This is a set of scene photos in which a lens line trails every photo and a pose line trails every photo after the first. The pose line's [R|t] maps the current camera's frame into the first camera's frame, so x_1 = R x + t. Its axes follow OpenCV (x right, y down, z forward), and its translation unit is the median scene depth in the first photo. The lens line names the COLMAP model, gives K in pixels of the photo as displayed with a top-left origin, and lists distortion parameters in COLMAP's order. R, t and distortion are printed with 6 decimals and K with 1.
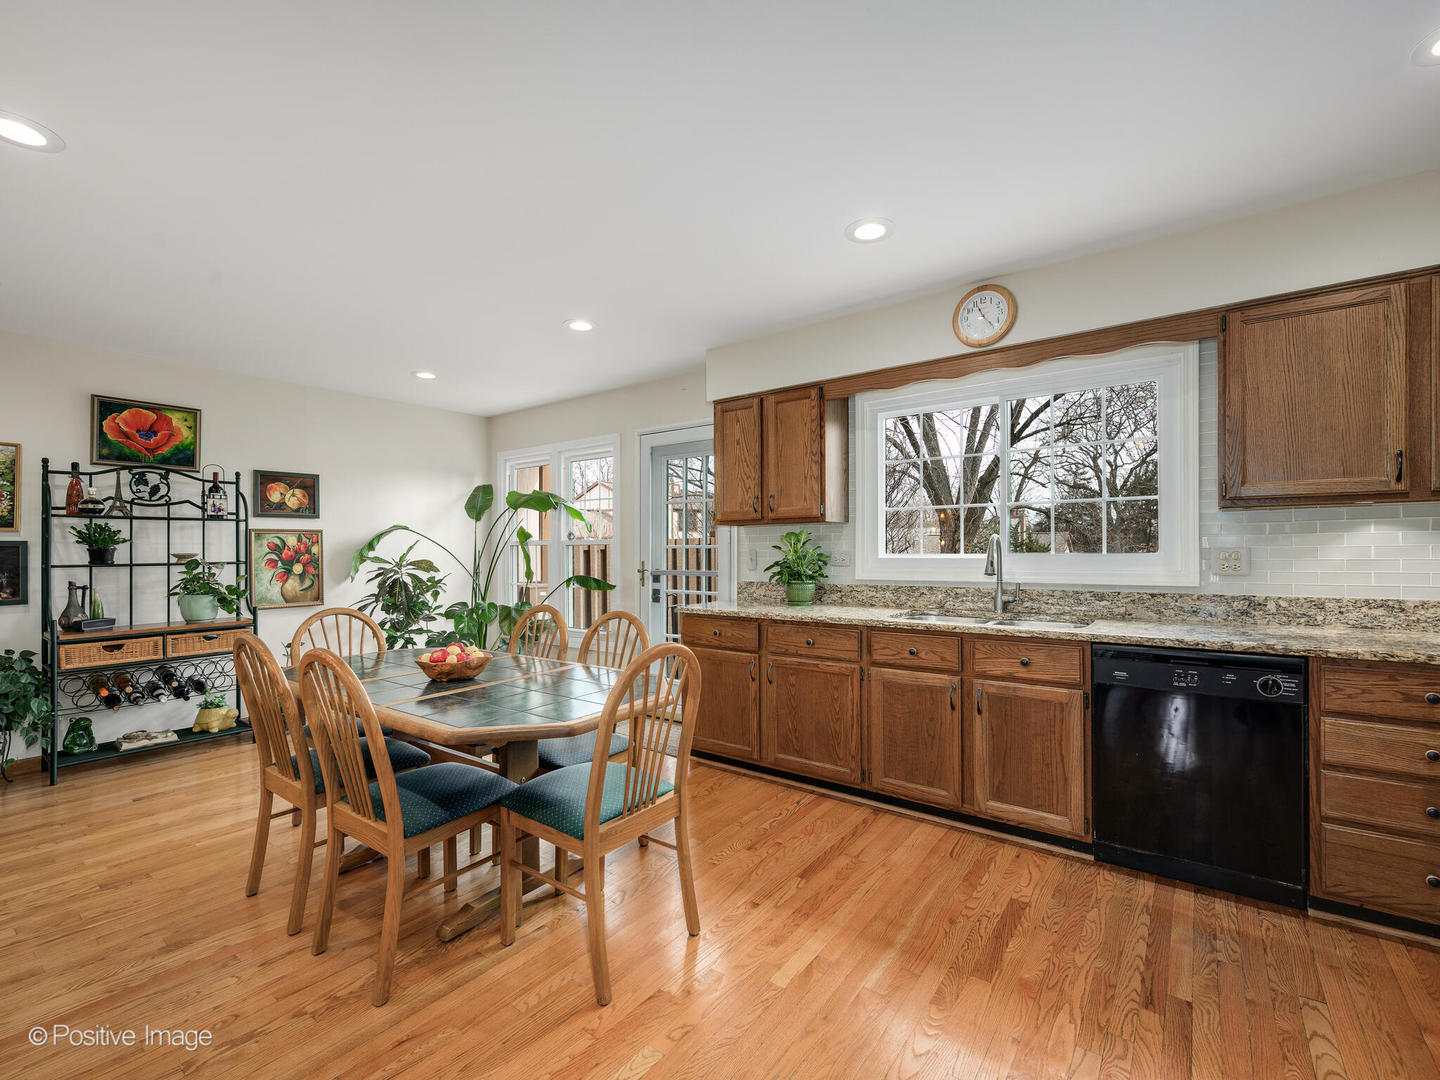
lens RADIAL K [[635.2, 0, 720.0], [0, 635.2, 540.0], [0, 0, 1]] dist [0.000421, -0.000007]
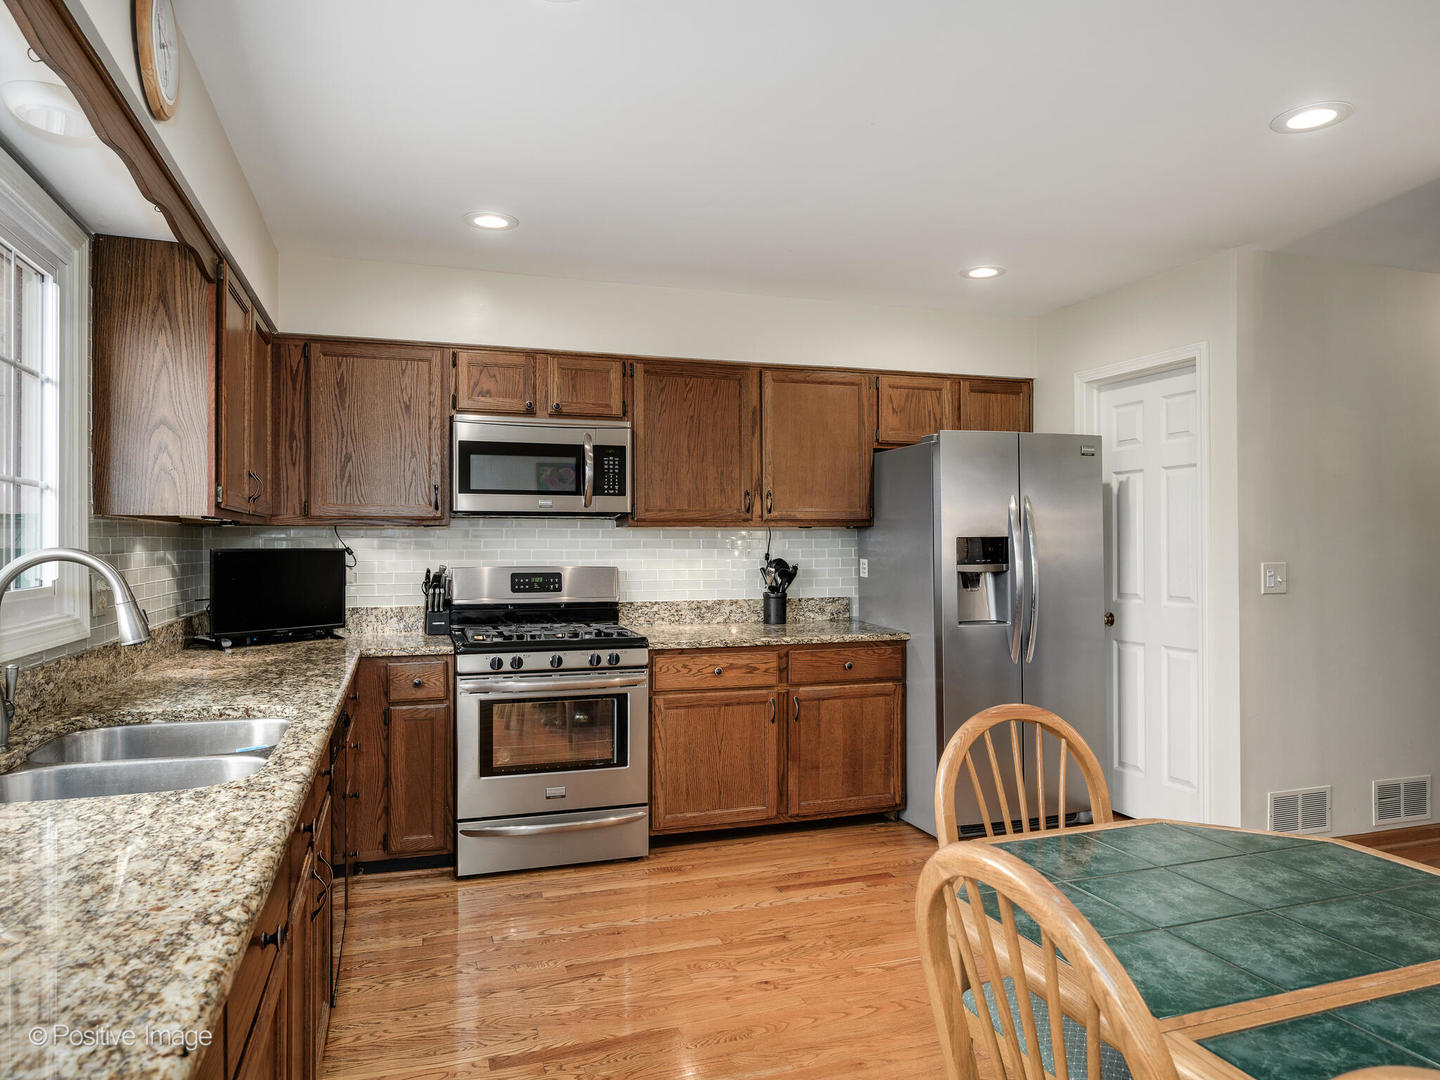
lens RADIAL K [[935.0, 0, 720.0], [0, 935.0, 540.0], [0, 0, 1]] dist [0.001011, 0.000746]
pose [[-0.819396, 0.014390, 0.573048, -0.425891], [0.001279, 0.999728, -0.023276, 0.019121], [-0.573227, -0.018340, -0.819191, 1.002988]]
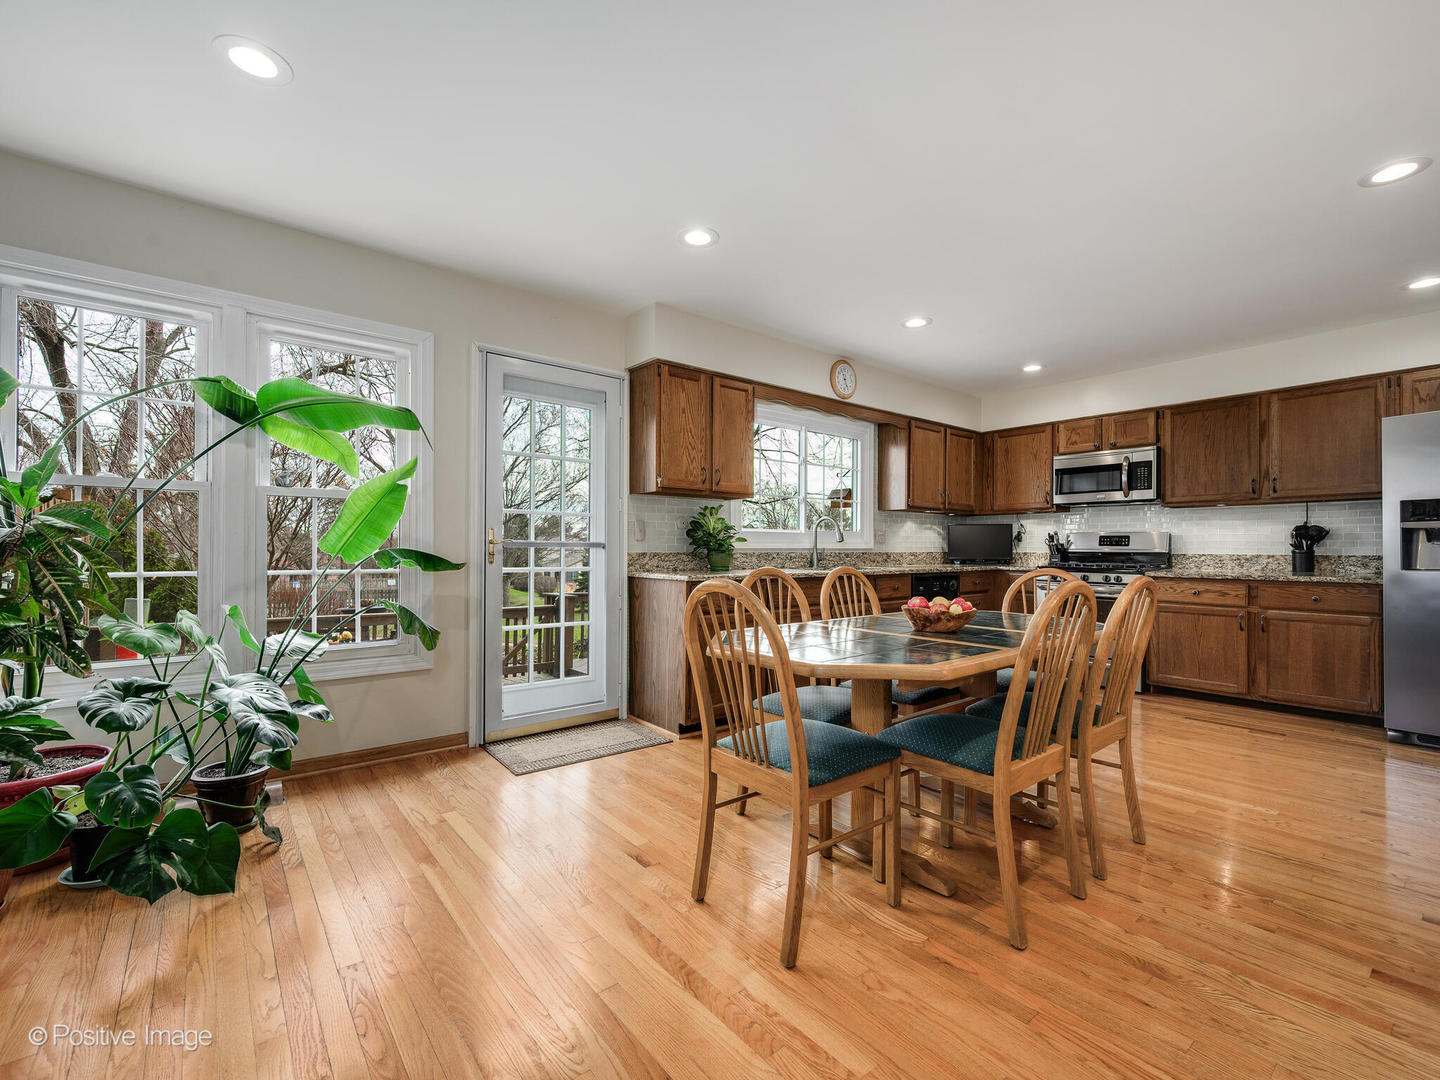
lens RADIAL K [[635.2, 0, 720.0], [0, 635.2, 540.0], [0, 0, 1]] dist [0.000421, -0.000007]
pose [[0.250654, 0.020882, 0.967851, -1.007558], [-0.022009, 0.999632, -0.015868, 0.069853], [-0.967826, -0.017324, 0.251021, 0.757208]]
